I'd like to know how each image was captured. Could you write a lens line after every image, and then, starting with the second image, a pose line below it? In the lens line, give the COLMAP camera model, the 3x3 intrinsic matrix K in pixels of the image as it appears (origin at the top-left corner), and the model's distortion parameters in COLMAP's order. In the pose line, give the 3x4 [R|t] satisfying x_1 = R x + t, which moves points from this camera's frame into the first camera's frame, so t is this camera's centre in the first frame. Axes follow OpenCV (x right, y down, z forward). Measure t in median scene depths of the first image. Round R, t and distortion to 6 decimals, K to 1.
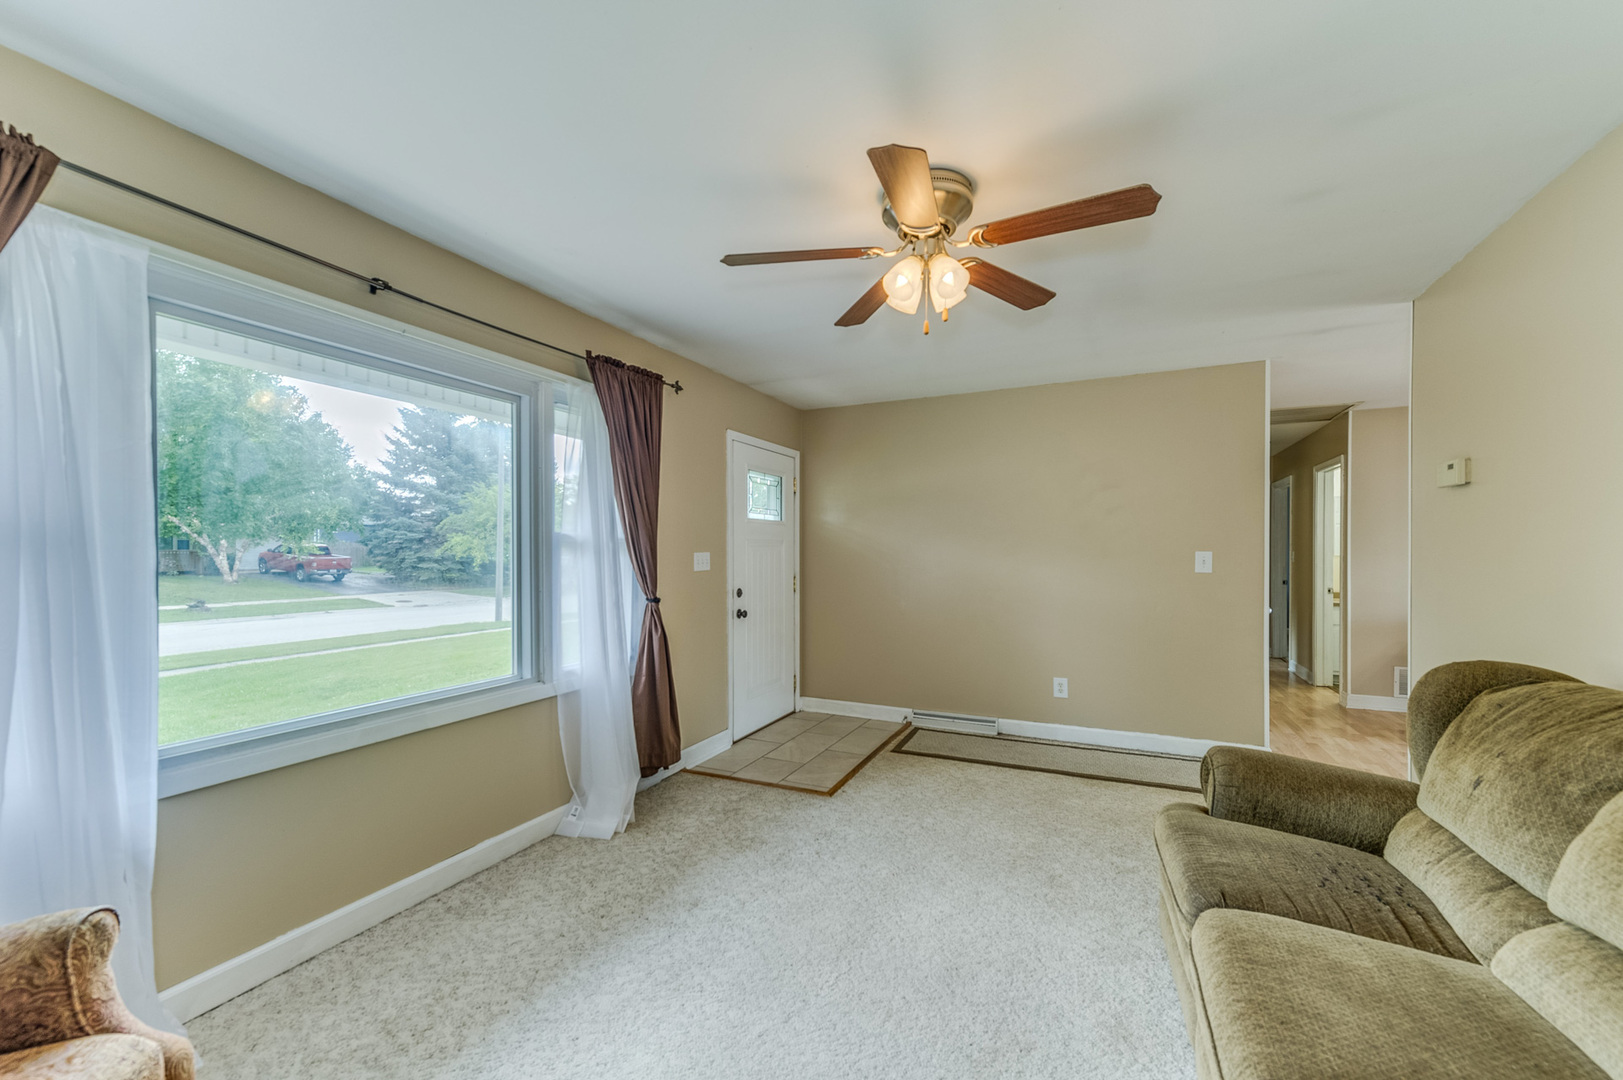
lens RADIAL K [[677.5, 0, 820.1], [0, 677.5, 544.6], [0, 0, 1]] dist [0.013906, -0.000211]
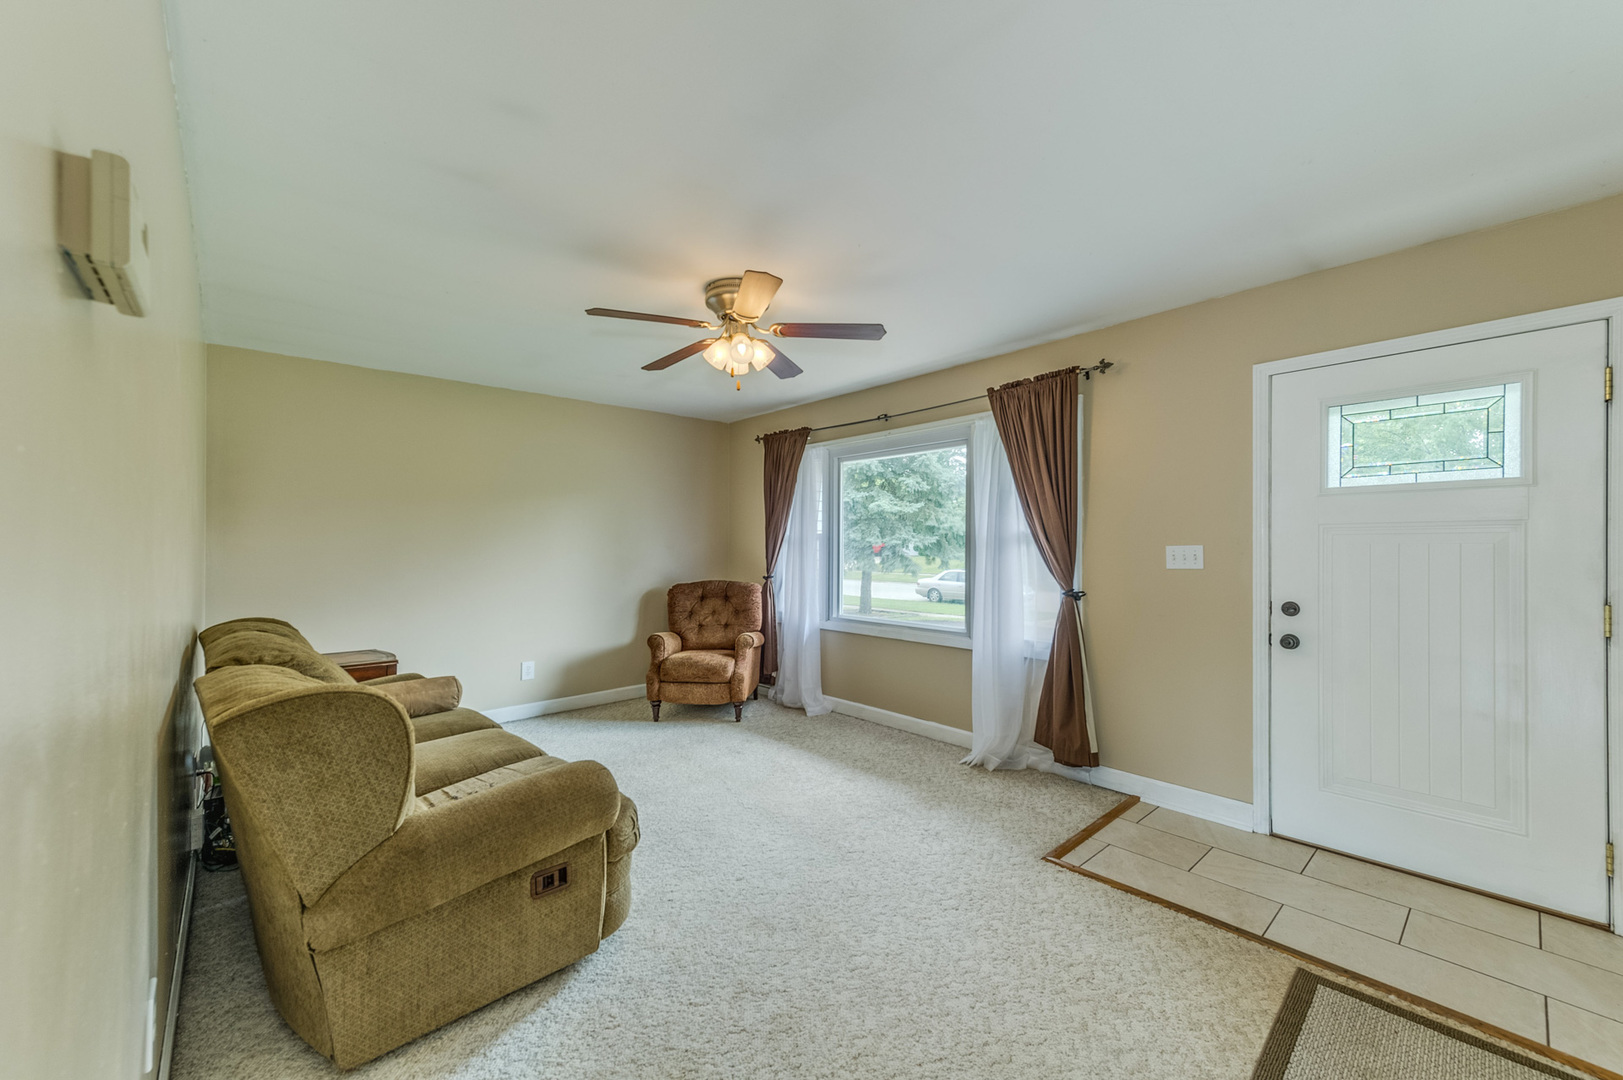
lens RADIAL K [[677.5, 0, 820.1], [0, 677.5, 544.6], [0, 0, 1]] dist [0.013906, -0.000211]
pose [[-0.448970, -0.020187, -0.893319, 0.802675], [-0.005456, 0.999788, -0.019850, 0.031943], [0.893530, -0.004038, -0.448985, 1.095512]]
